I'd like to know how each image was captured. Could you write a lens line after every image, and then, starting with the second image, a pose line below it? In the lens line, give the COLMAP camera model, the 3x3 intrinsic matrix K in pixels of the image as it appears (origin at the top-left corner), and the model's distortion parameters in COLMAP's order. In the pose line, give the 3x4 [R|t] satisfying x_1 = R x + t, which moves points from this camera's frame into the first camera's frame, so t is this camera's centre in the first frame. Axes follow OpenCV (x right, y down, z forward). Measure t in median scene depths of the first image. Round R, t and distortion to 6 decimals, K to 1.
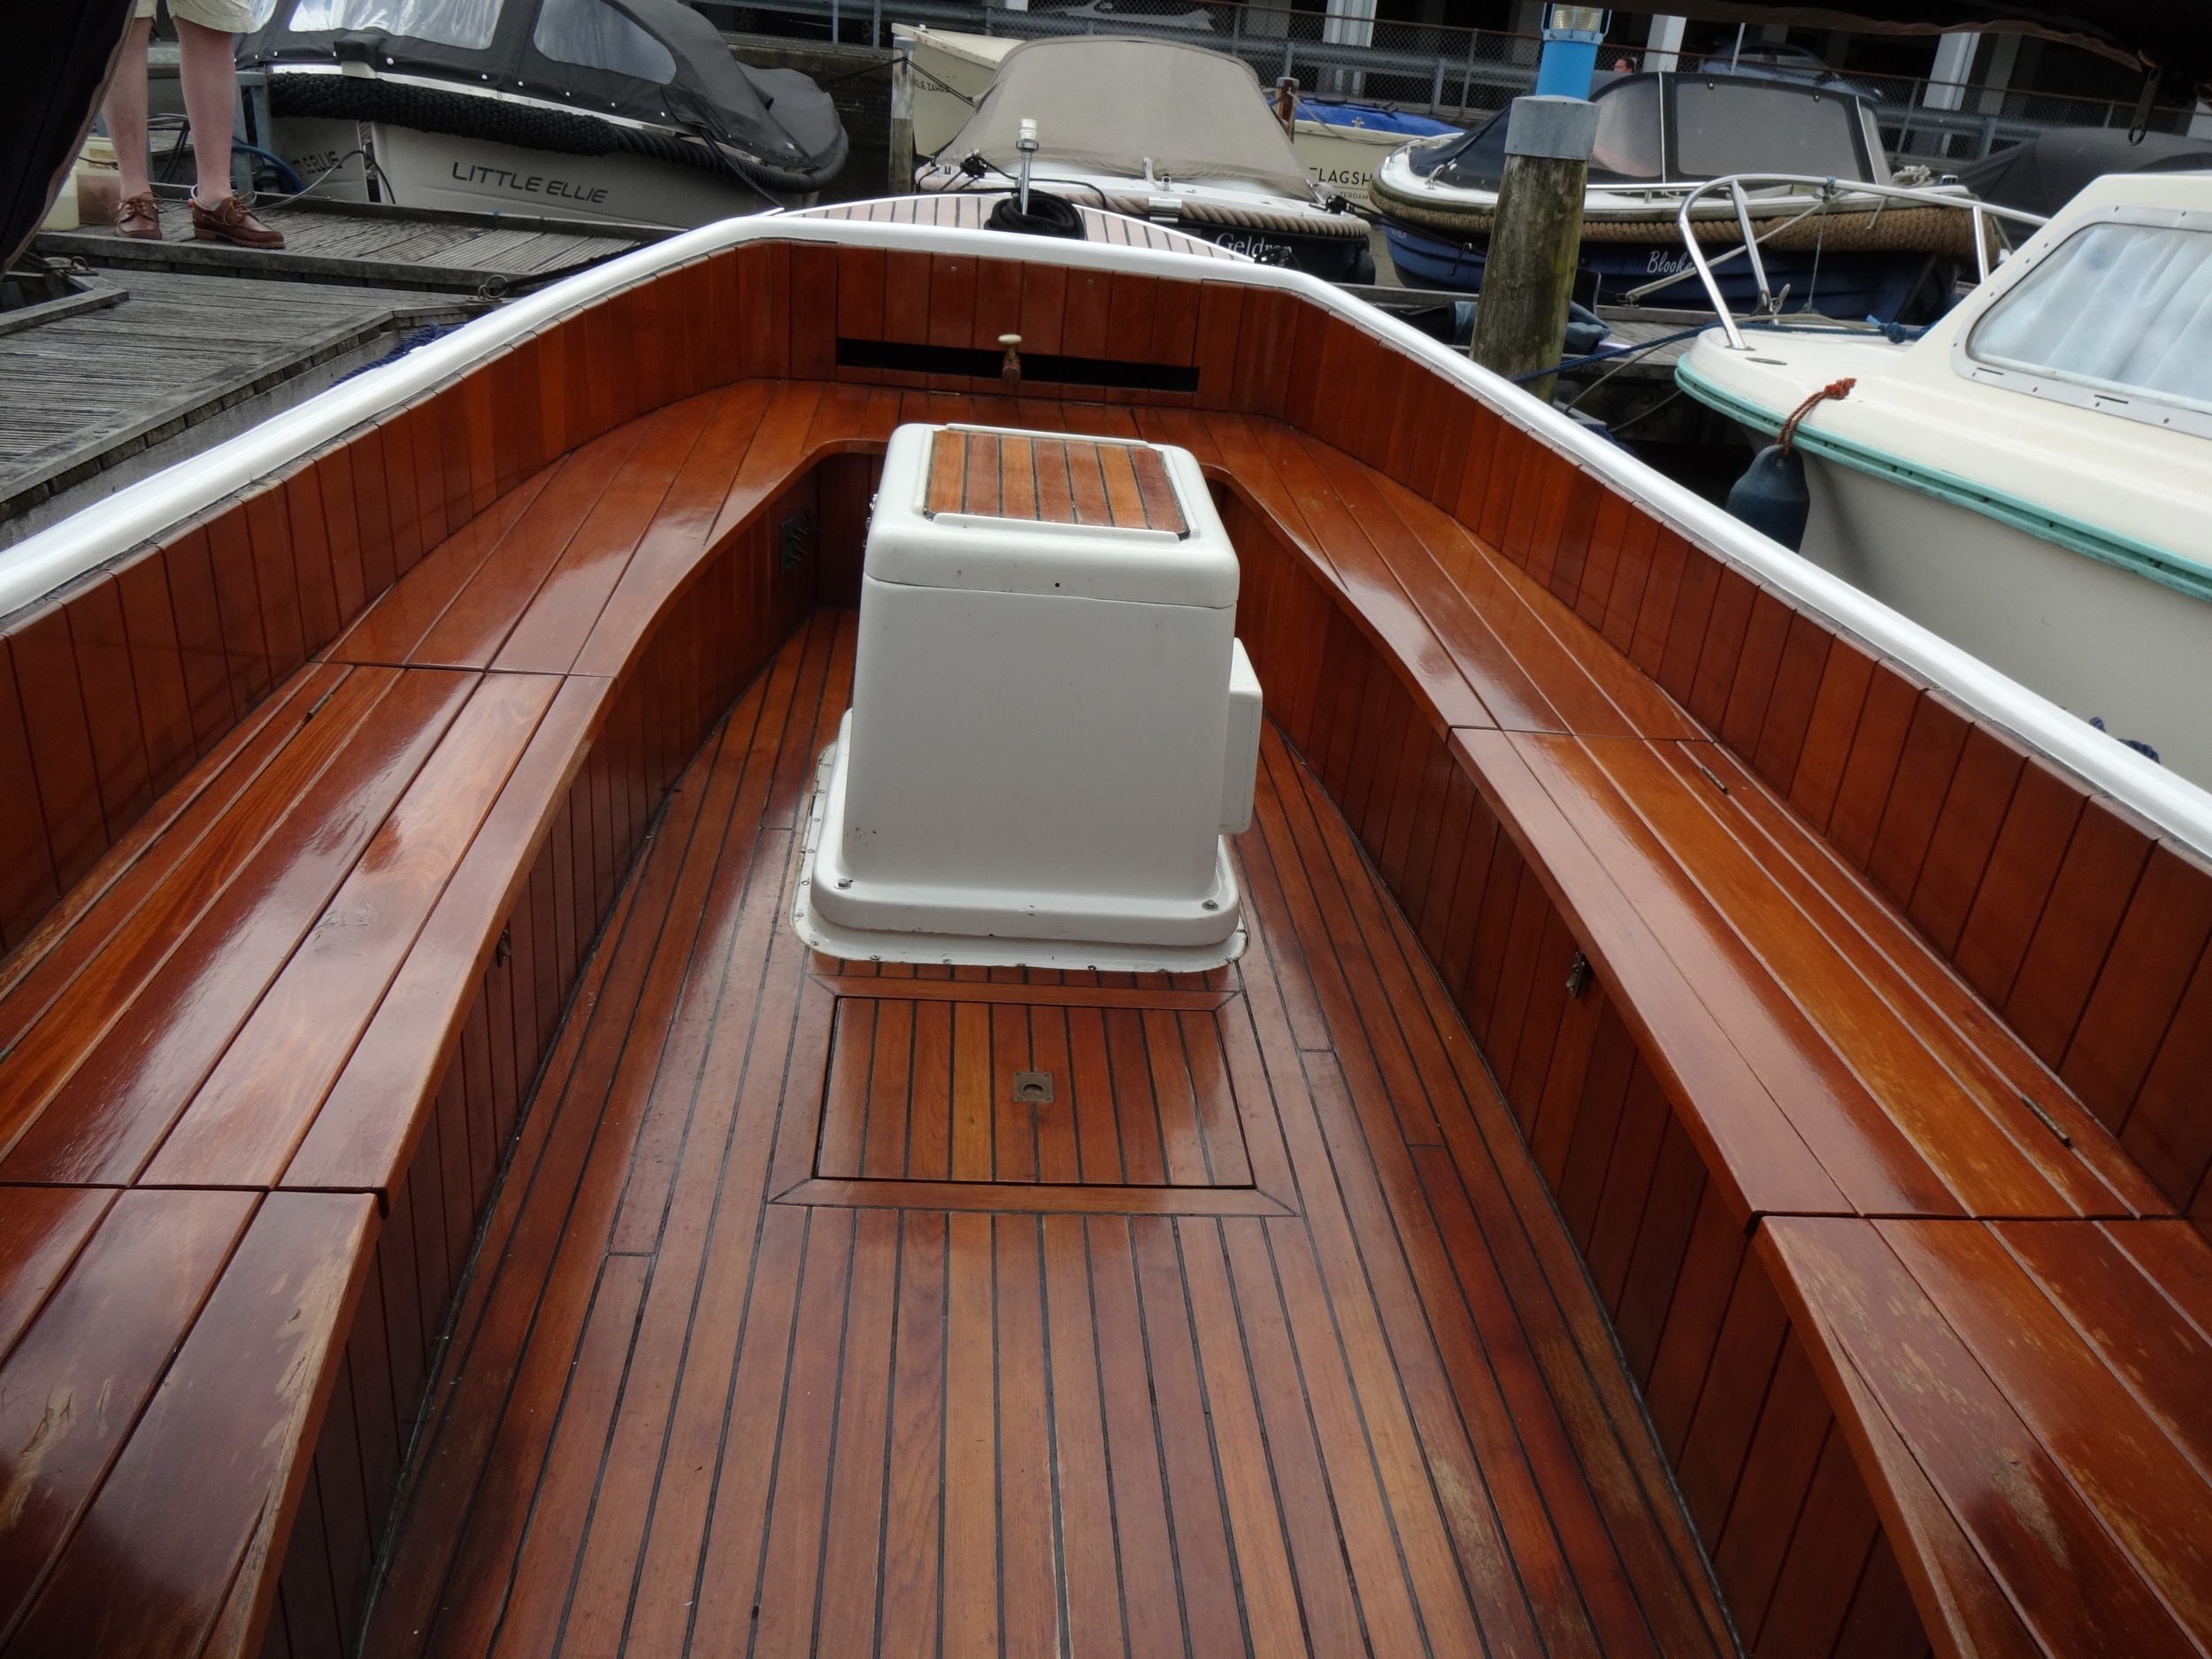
lens RADIAL K [[1616.9, 0, 1111.5], [0, 1616.9, 820.6], [0, 0, 1]] dist [-0.004820, -0.000002]
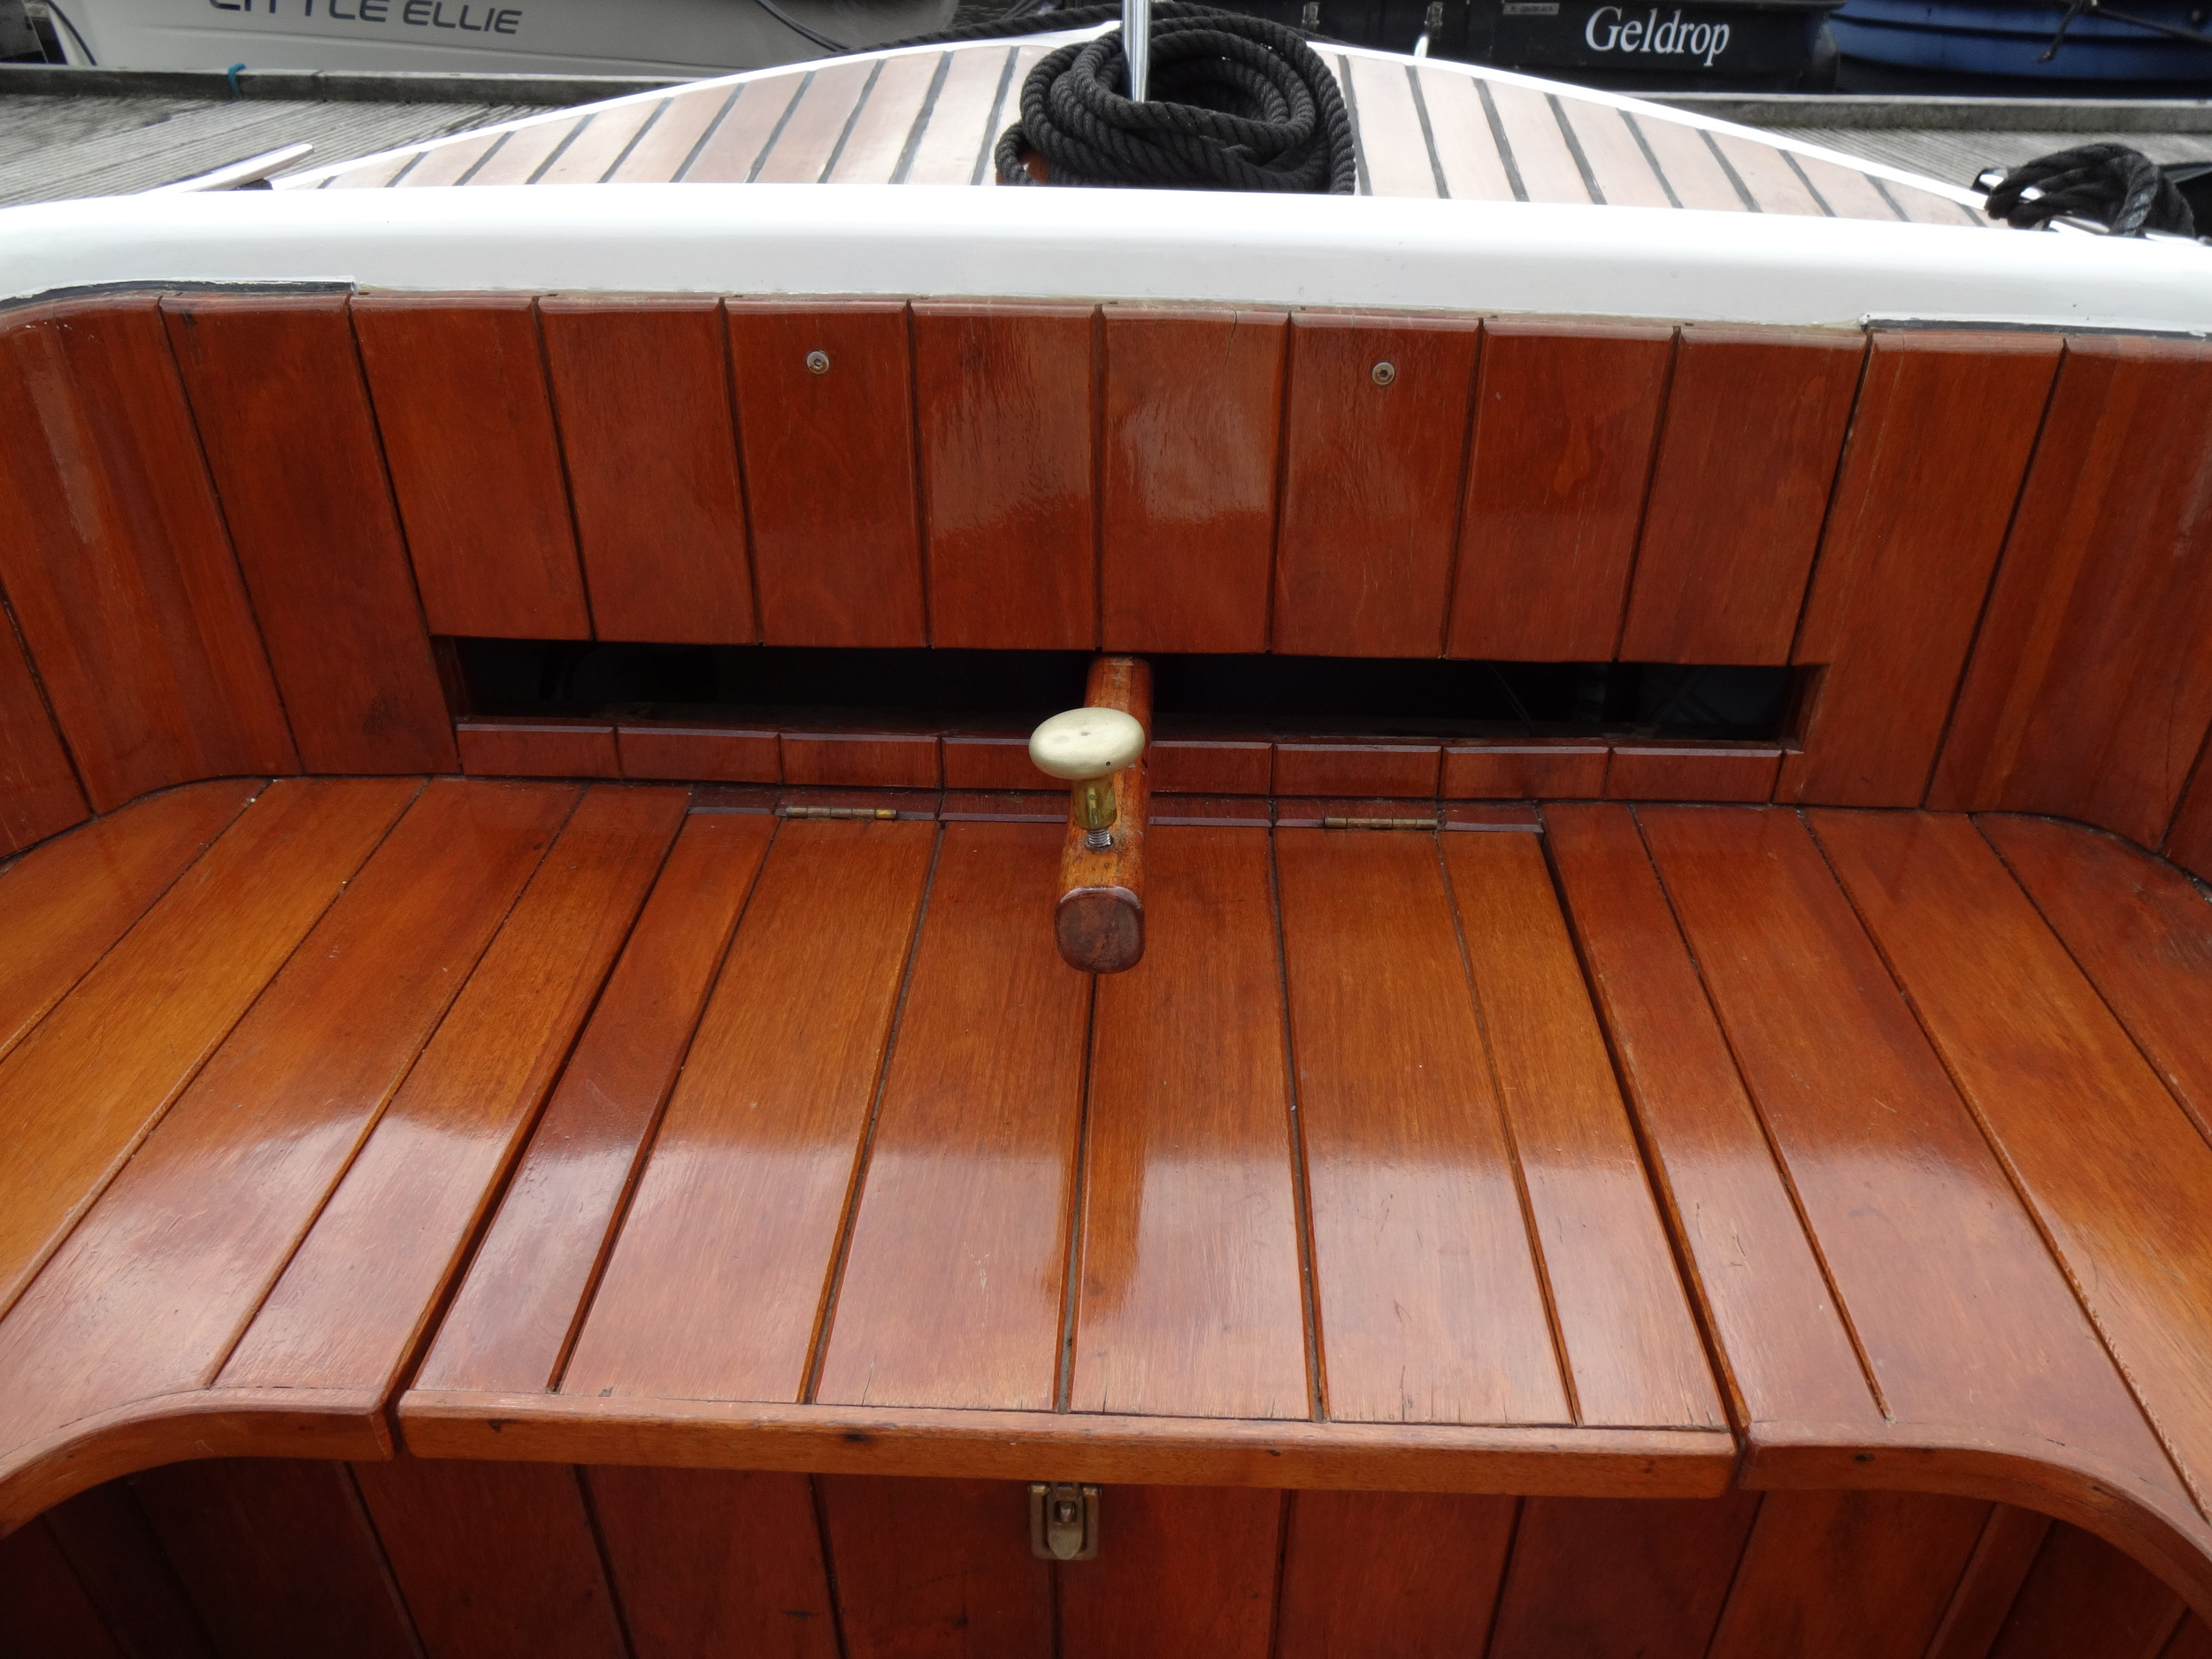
lens RADIAL K [[1616.9, 0, 1111.5], [0, 1616.9, 826.2], [0, 0, 1]] dist [-0.004820, -0.000002]
pose [[0.987155, -0.011784, -0.159329, -0.017835], [0.024652, 0.996568, 0.079028, -0.326793], [0.157851, -0.081941, 0.984057, 0.860592]]
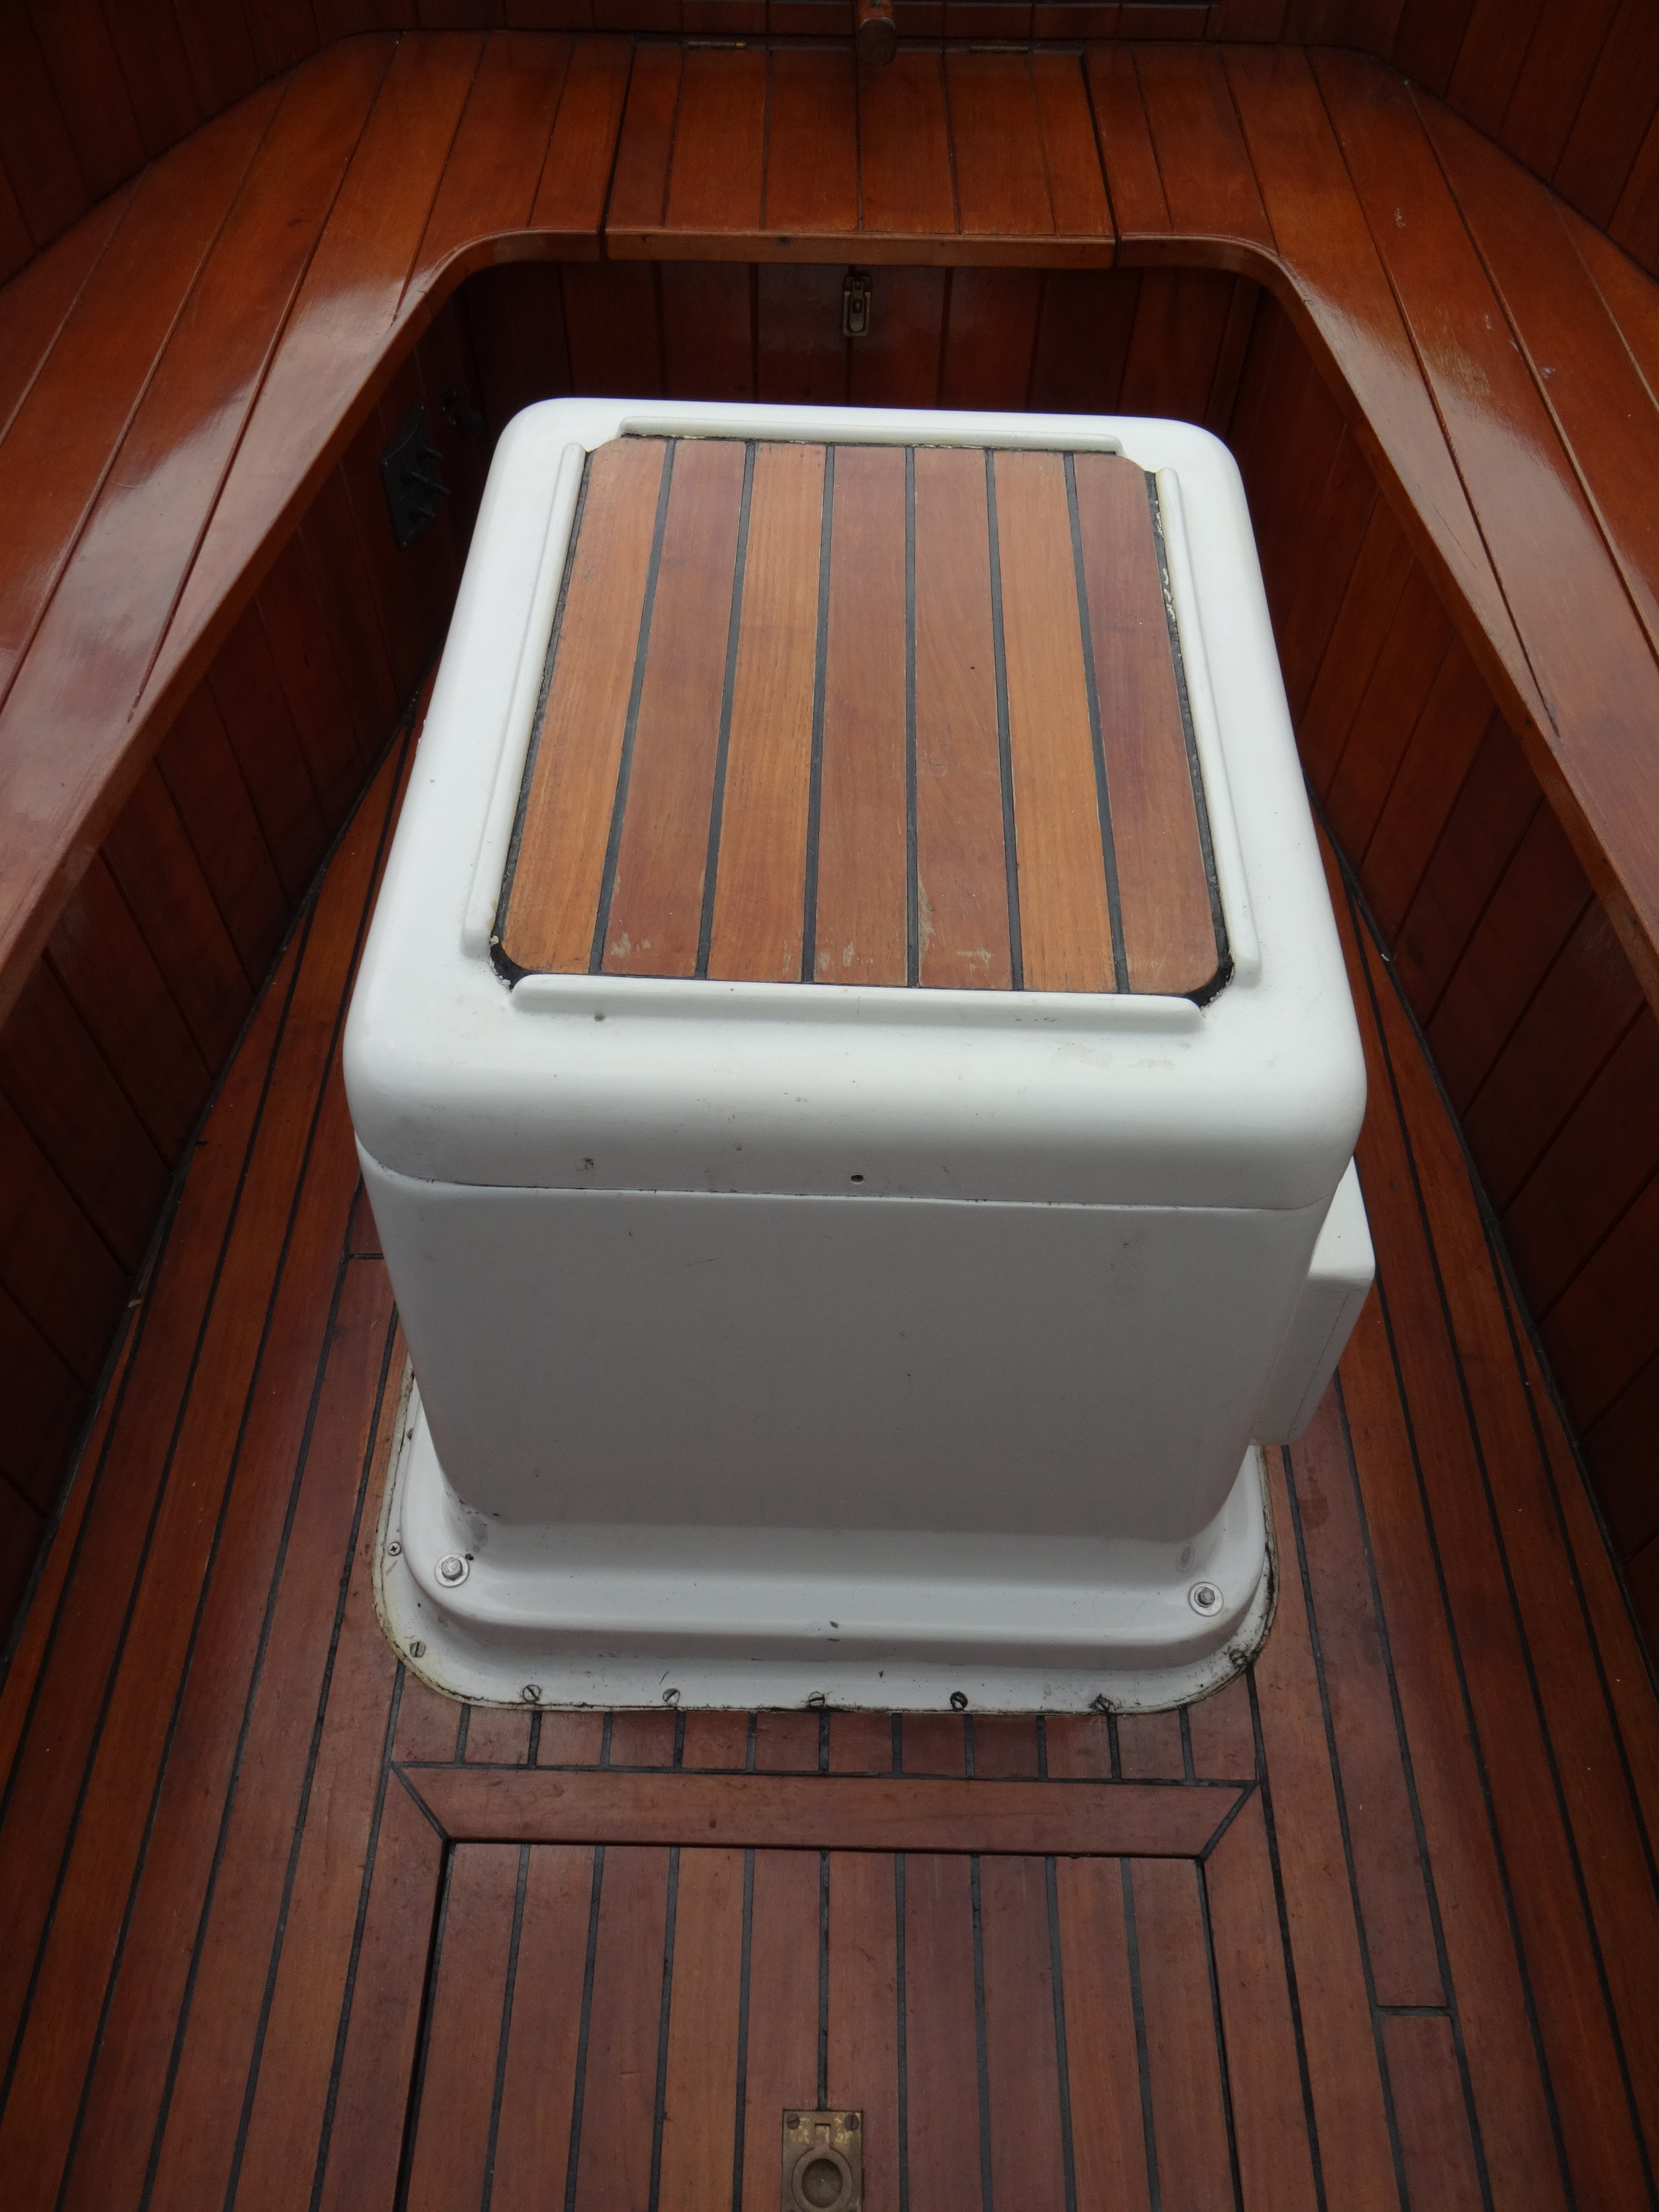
lens RADIAL K [[1616.9, 0, 830.8], [0, 1616.9, 1120.6], [0, 0, 1]] dist [-0.004820, -0.000002]
pose [[0.992802, 0.026431, -0.116812, 0.001925], [0.029172, 0.892602, 0.449902, -0.218736], [0.116158, -0.450071, 0.885406, 0.462157]]
